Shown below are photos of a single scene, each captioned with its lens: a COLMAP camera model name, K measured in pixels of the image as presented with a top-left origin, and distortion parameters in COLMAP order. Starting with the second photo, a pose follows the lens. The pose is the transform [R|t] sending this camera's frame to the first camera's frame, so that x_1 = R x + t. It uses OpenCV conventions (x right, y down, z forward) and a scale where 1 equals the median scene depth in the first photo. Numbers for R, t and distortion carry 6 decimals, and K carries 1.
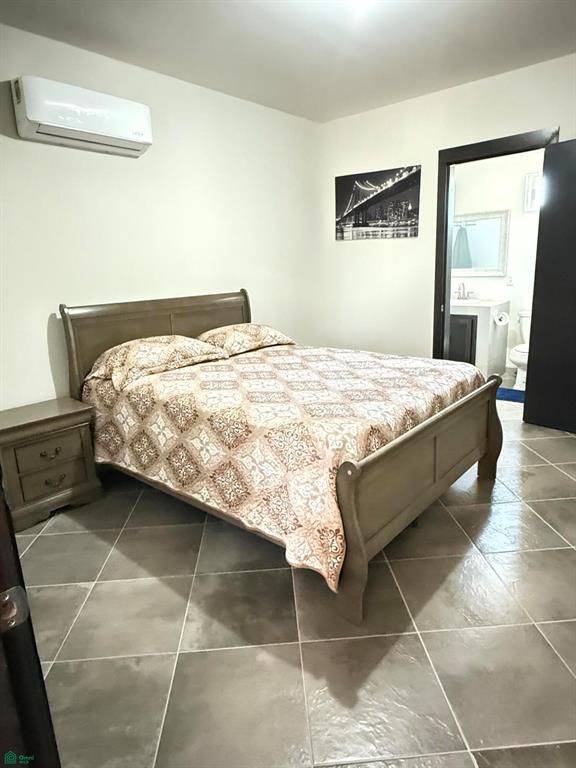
lens RADIAL K [[469.8, 0, 291.2], [0, 469.8, 380.7], [0, 0, 1]] dist [0.000735, 0.000322]
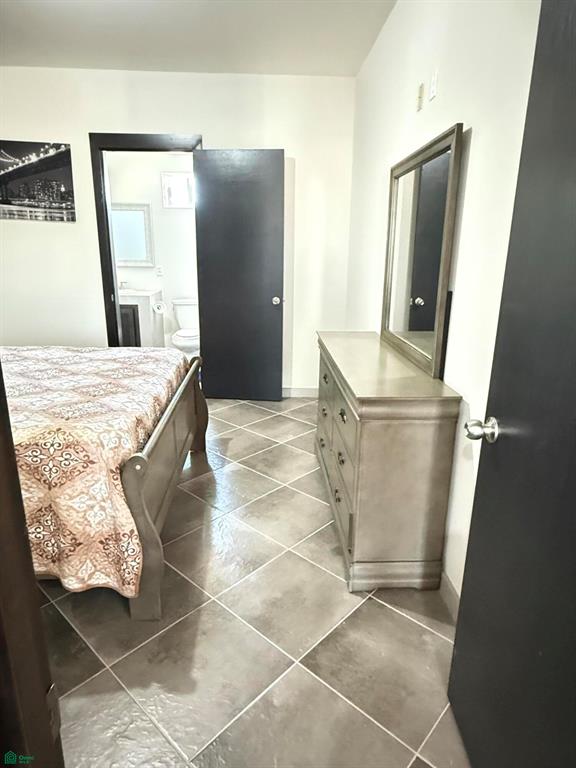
lens RADIAL K [[469.8, 0, 291.2], [0, 469.8, 380.7], [0, 0, 1]] dist [0.000735, 0.000322]
pose [[0.724263, -0.136785, 0.675820, -0.120996], [0.124750, 0.989946, 0.066672, -0.001174], [-0.678145, 0.036021, 0.734045, 0.037717]]
